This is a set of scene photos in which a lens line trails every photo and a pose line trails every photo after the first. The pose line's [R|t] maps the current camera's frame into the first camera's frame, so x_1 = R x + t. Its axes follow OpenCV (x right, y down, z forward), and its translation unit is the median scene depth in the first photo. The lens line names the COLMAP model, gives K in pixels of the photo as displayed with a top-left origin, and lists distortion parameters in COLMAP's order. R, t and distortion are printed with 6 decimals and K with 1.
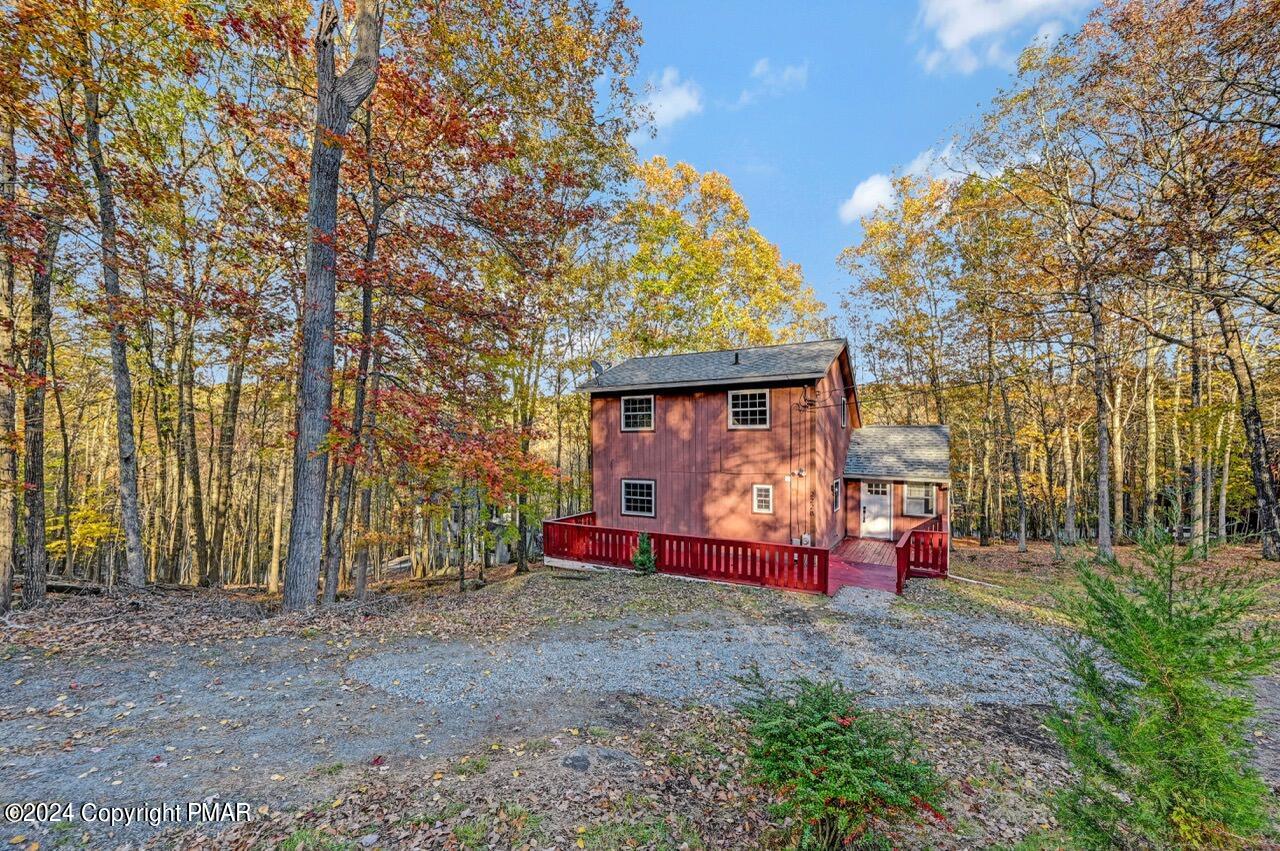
lens RADIAL K [[513.9, 0, 654.1], [0, 513.9, 445.2], [0, 0, 1]] dist [-0.000552, 0.000062]
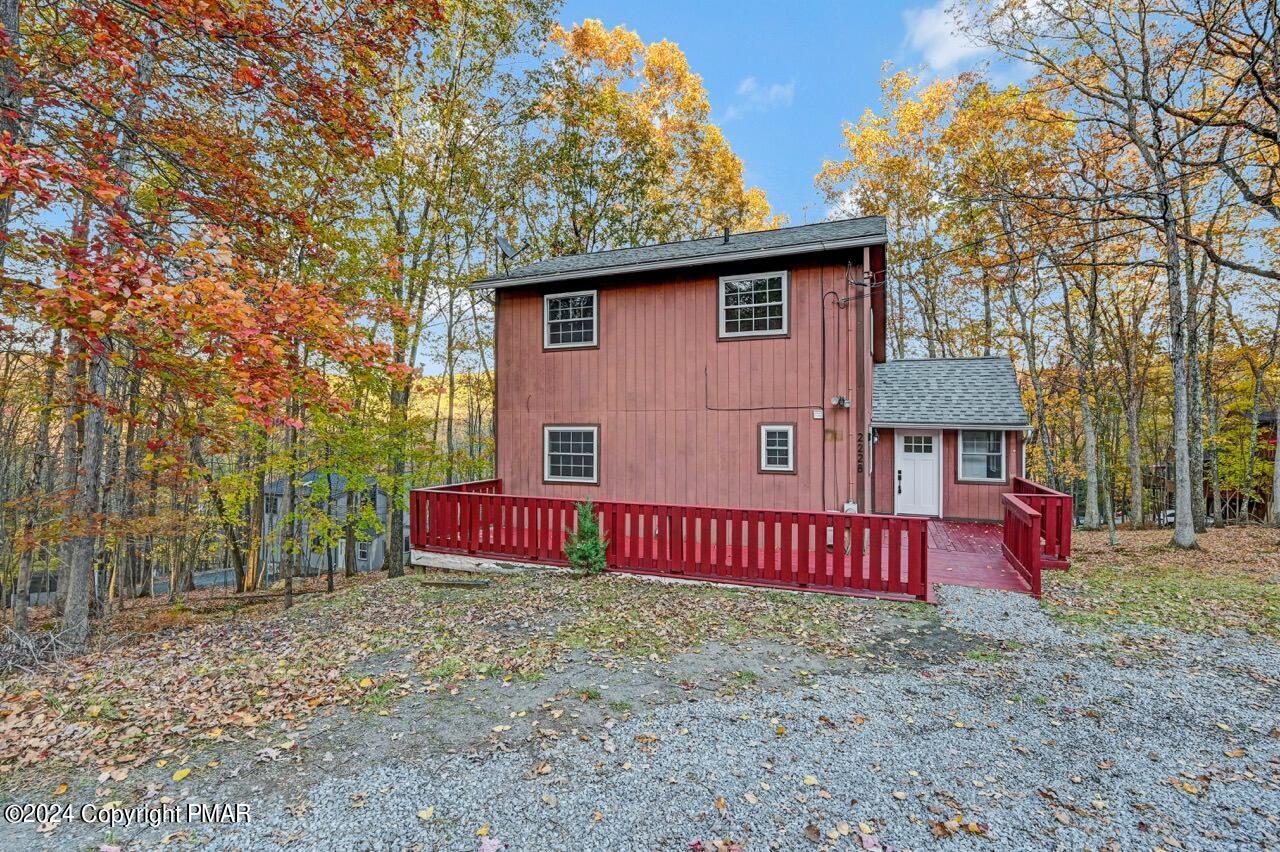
lens RADIAL K [[584.7, 0, 643.0], [0, 584.7, 420.3], [0, 0, 1]] dist [0.001523, 0.000387]
pose [[0.992920, 0.005895, 0.118638, -0.032278], [-0.003368, 0.999764, -0.021485, 0.086133], [-0.118737, 0.020933, 0.992705, 0.316438]]
